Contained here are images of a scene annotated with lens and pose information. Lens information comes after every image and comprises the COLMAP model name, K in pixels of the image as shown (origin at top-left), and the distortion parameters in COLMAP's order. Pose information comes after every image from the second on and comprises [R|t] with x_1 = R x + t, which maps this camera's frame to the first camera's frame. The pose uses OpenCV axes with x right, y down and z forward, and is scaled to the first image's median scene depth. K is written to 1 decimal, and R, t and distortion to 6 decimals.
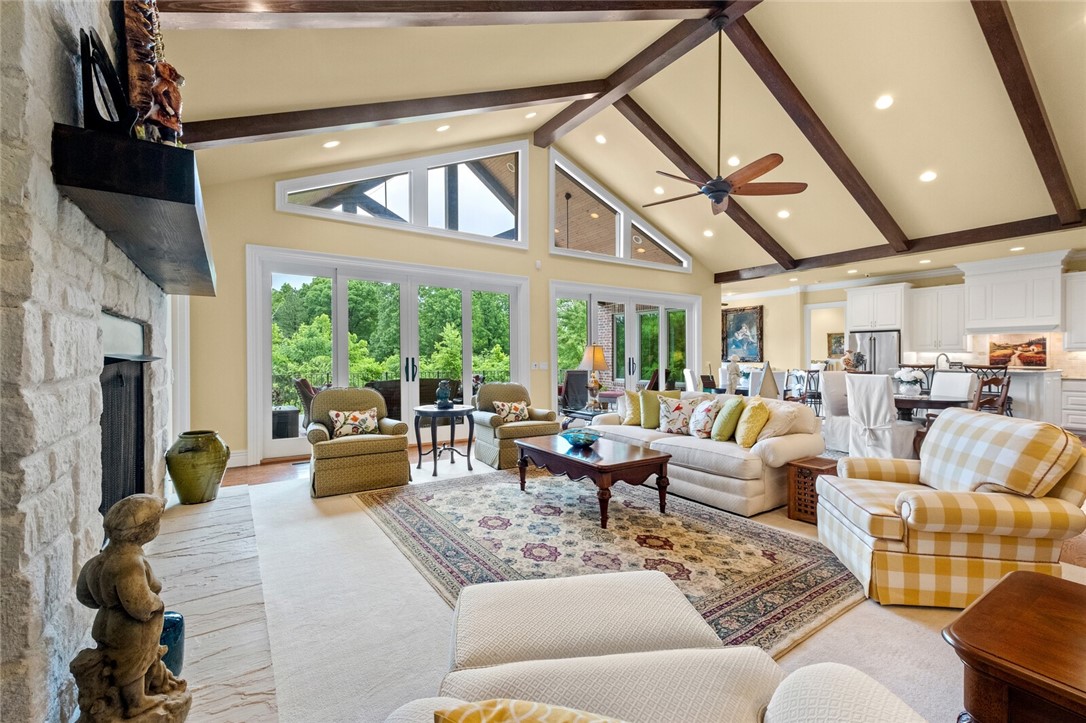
lens RADIAL K [[471.4, 0, 529.7], [0, 471.4, 357.7], [0, 0, 1]] dist [0.000884, 0.000162]
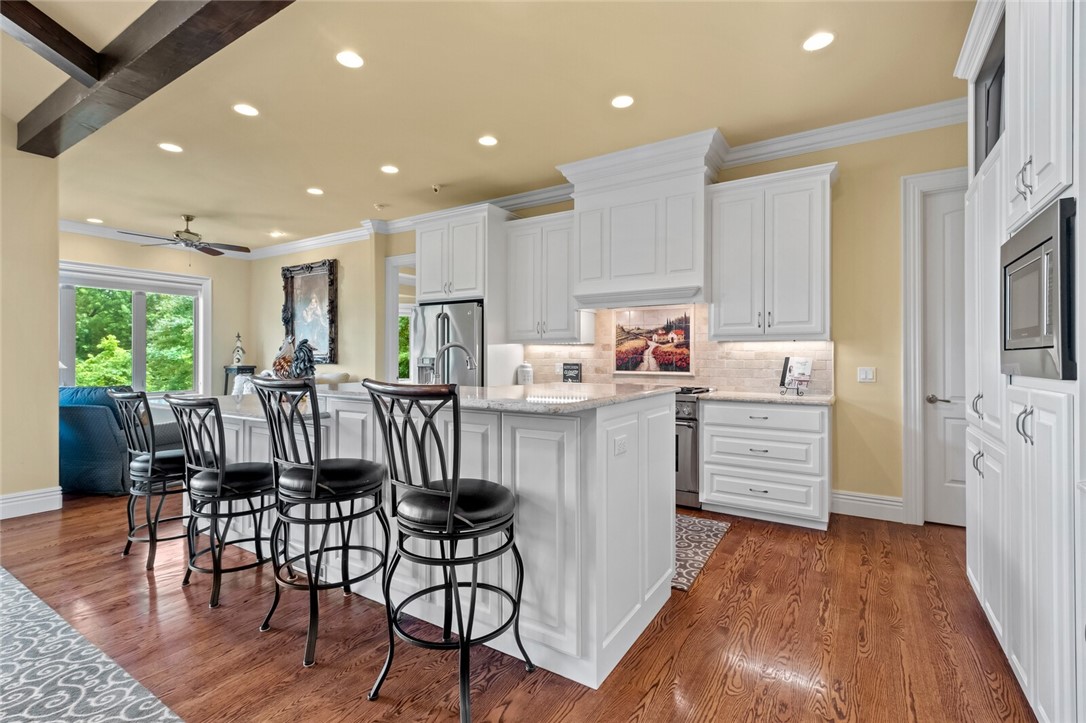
lens RADIAL K [[494.9, 0, 548.8], [0, 494.9, 354.1], [0, 0, 1]] dist [-0.000351, -0.000085]
pose [[0.904245, -0.000211, 0.427014, 0.718210], [0.001524, 0.999995, -0.002733, 0.000470], [-0.427012, 0.003122, 0.904241, 0.571368]]
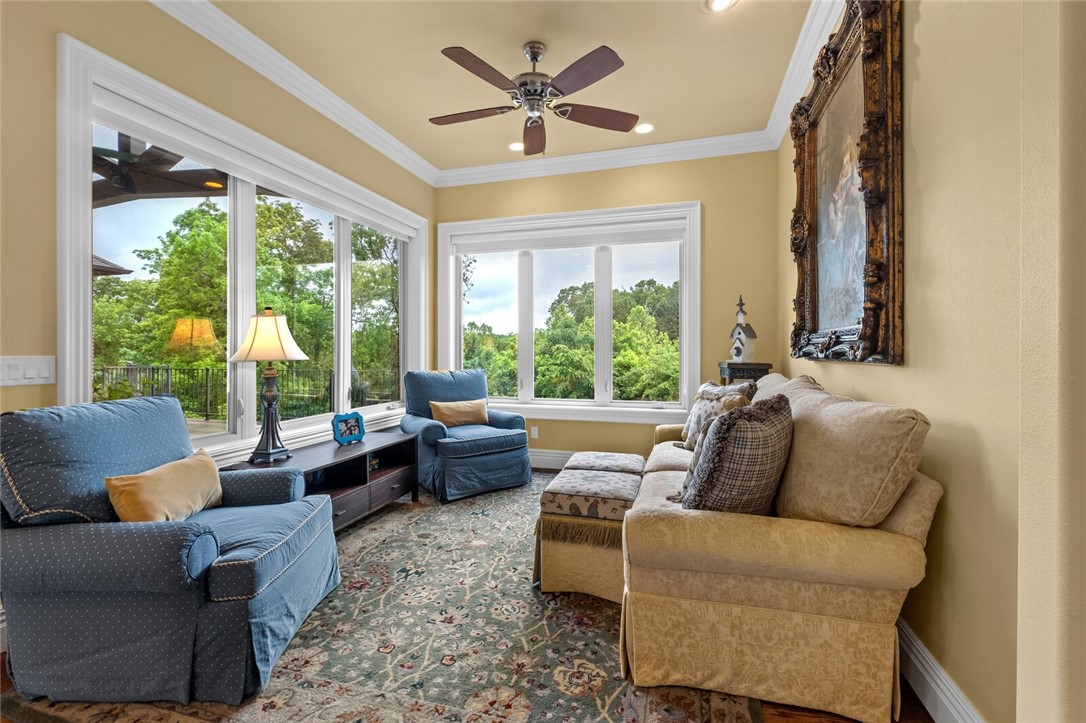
lens RADIAL K [[471.4, 0, 529.7], [0, 471.4, 357.7], [0, 0, 1]] dist [0.000884, 0.000162]
pose [[0.633529, 0.006406, -0.773692, 0.808690], [0.004082, 0.999924, 0.011622, 0.008611], [0.773708, -0.010521, 0.633455, 1.253149]]
